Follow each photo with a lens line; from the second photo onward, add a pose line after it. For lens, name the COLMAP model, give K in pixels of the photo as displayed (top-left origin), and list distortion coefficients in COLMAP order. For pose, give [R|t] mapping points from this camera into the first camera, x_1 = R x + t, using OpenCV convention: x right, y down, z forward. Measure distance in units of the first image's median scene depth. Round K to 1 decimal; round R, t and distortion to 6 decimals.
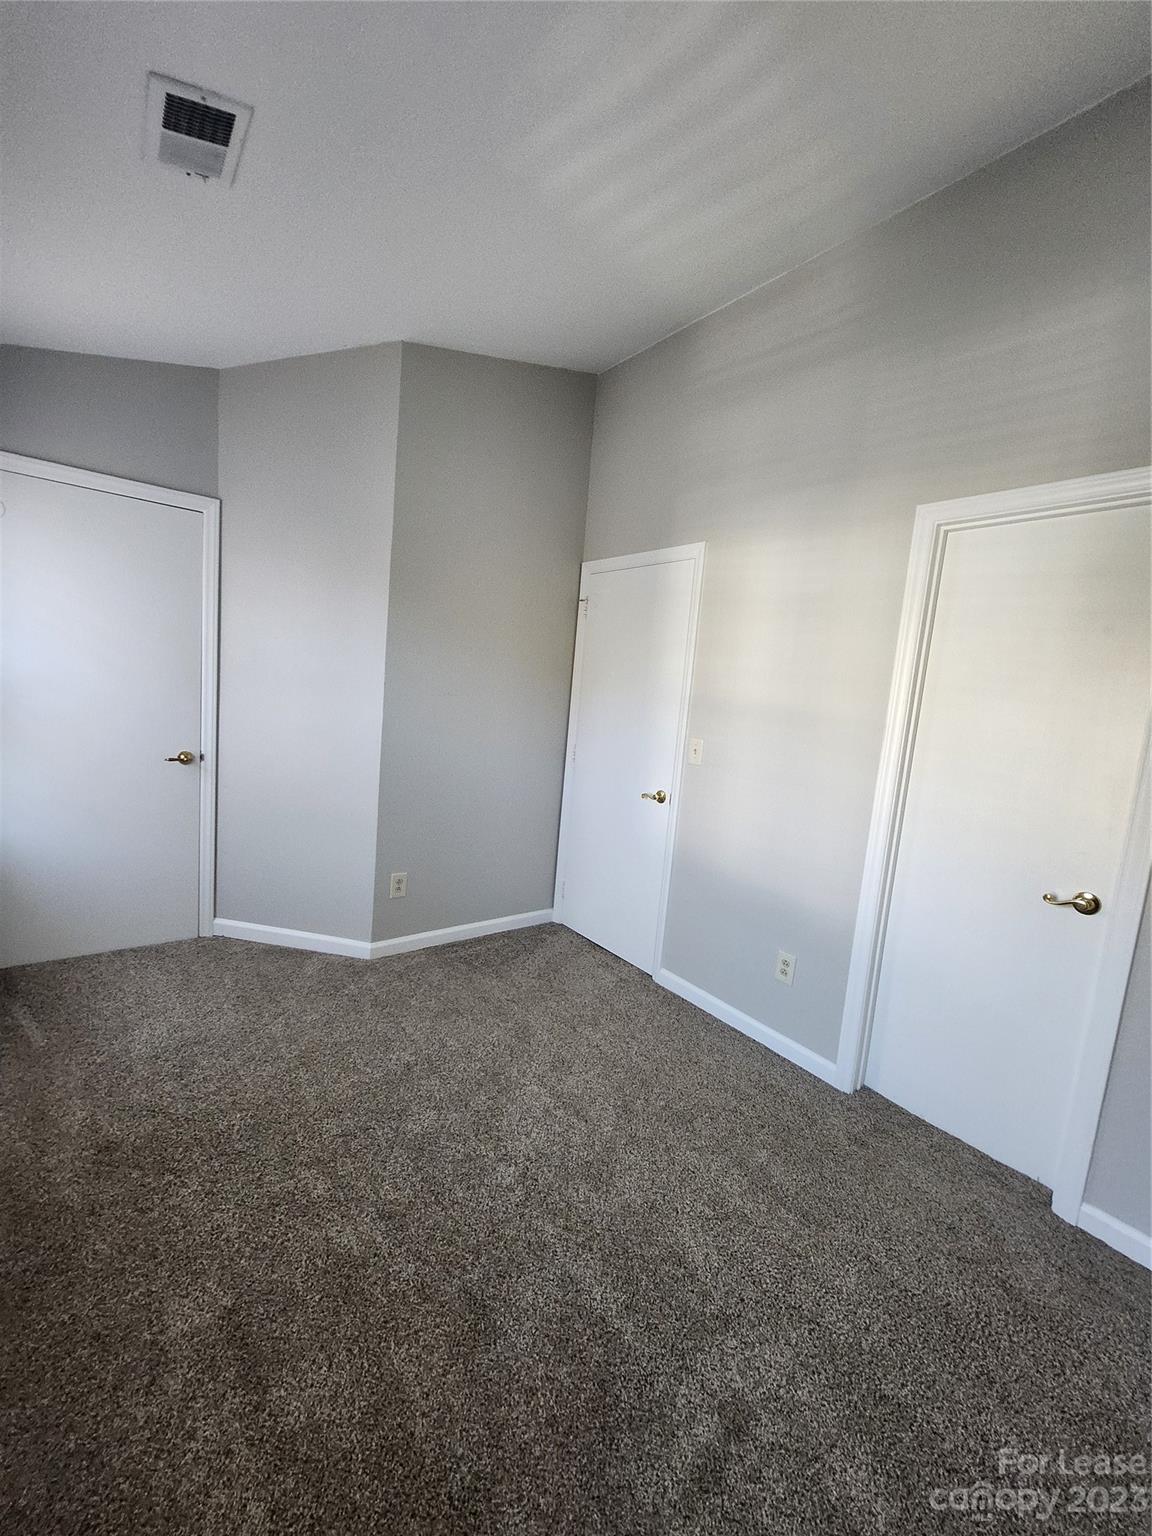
lens RADIAL K [[611.1, 0, 572.2], [0, 611.1, 764.1], [0, 0, 1]] dist [0.001297, -0.000041]
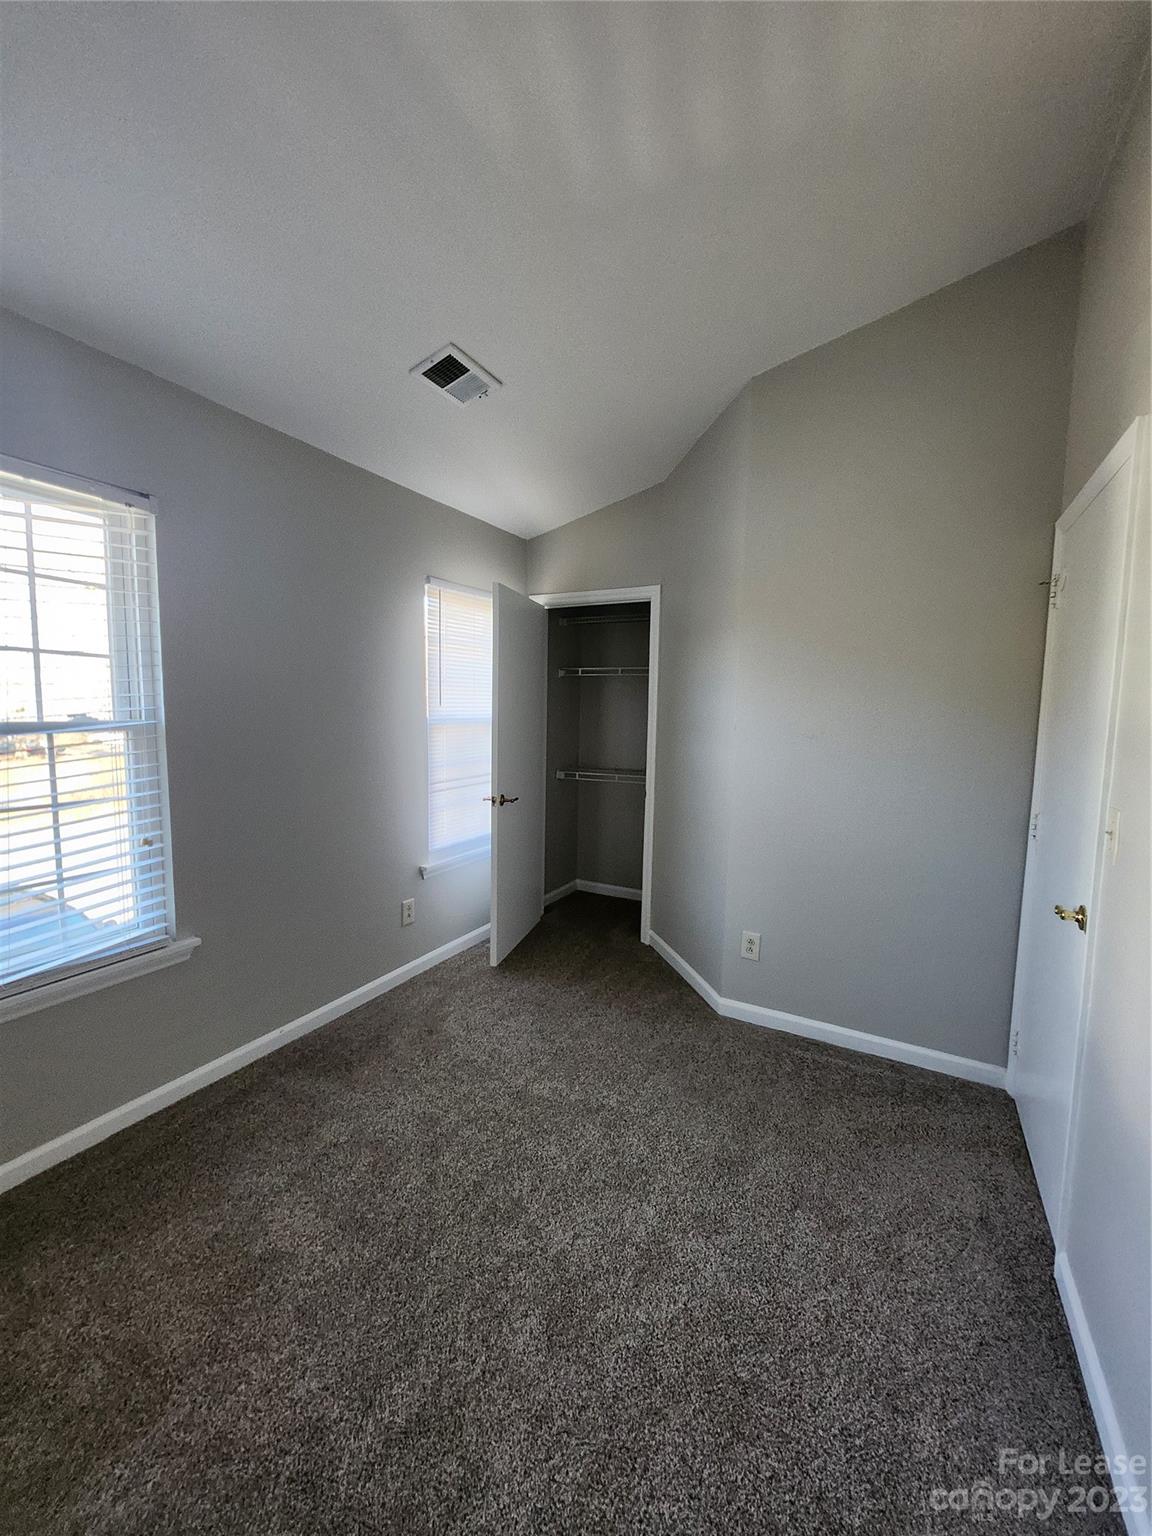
lens RADIAL K [[610.9, 0, 581.9], [0, 610.9, 761.7], [0, 0, 1]] dist [0.000312, 0.000764]
pose [[0.395772, 0.006888, -0.918323, 0.776253], [-0.098657, 0.994504, -0.035059, -0.033079], [0.913034, 0.104475, 0.394276, 0.645638]]
